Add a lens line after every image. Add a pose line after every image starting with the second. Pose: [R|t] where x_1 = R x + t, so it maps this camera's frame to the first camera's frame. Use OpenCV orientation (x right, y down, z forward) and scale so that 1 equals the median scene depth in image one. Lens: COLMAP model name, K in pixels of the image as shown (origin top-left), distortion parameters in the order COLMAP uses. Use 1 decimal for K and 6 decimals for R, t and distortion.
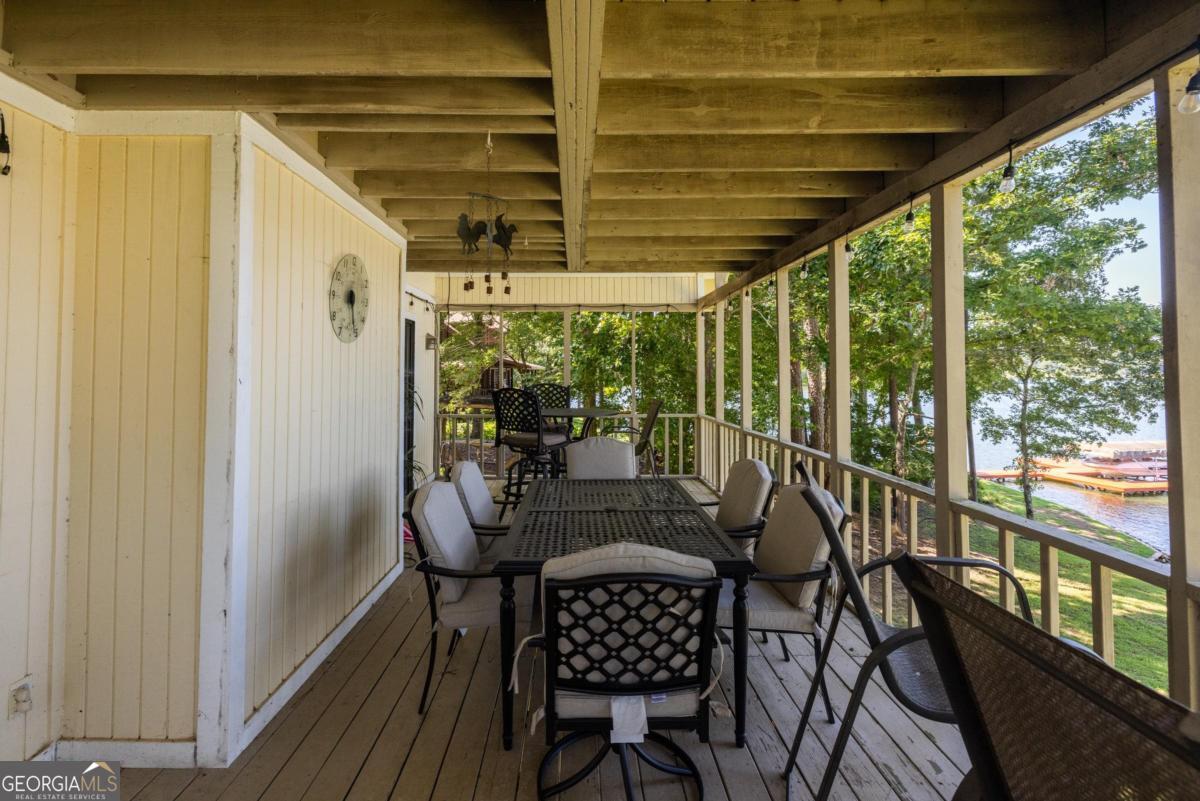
lens RADIAL K [[527.3, 0, 572.3], [0, 527.3, 352.7], [0, 0, 1]] dist [0.007118, 0.000174]
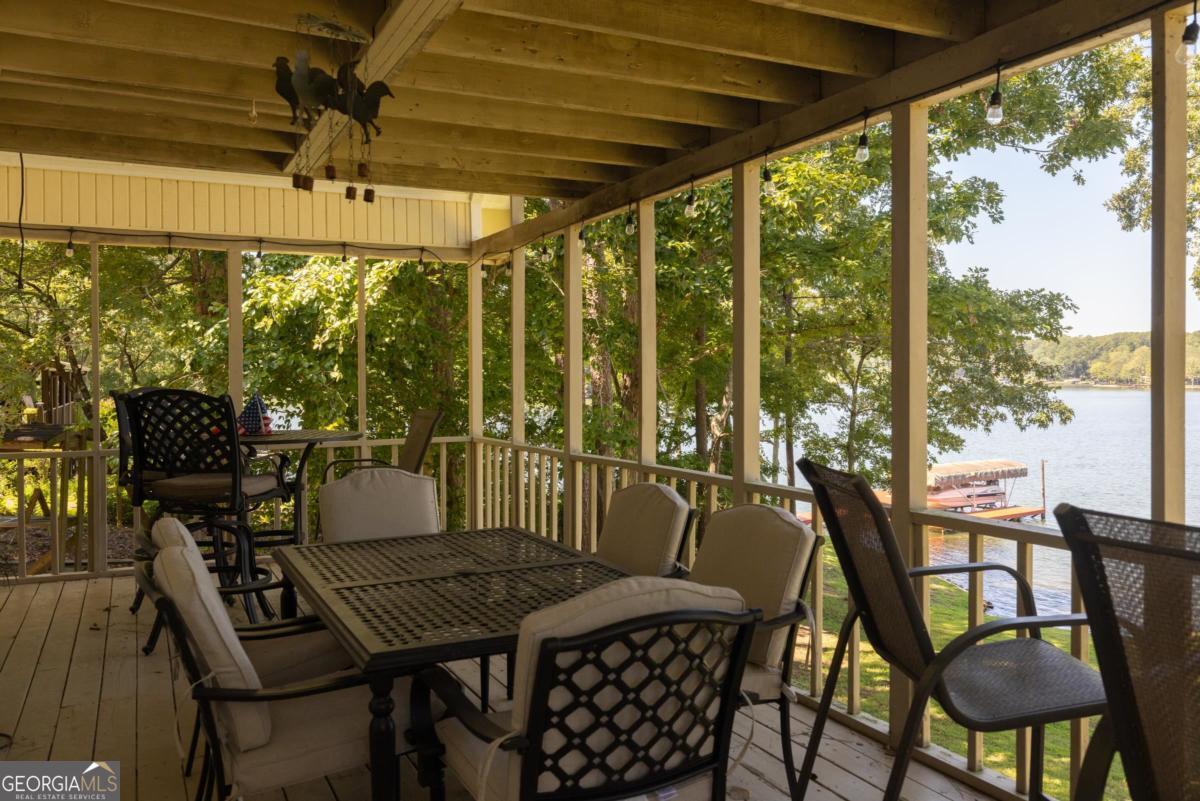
lens RADIAL K [[950.1, 0, 600.9], [0, 950.1, 381.4], [0, 0, 1]] dist [0.011932, -0.000531]
pose [[0.895150, -0.007039, 0.445710, -0.197176], [-0.010832, 0.999237, 0.037536, 0.023823], [-0.445634, -0.038428, 0.894390, -0.030169]]
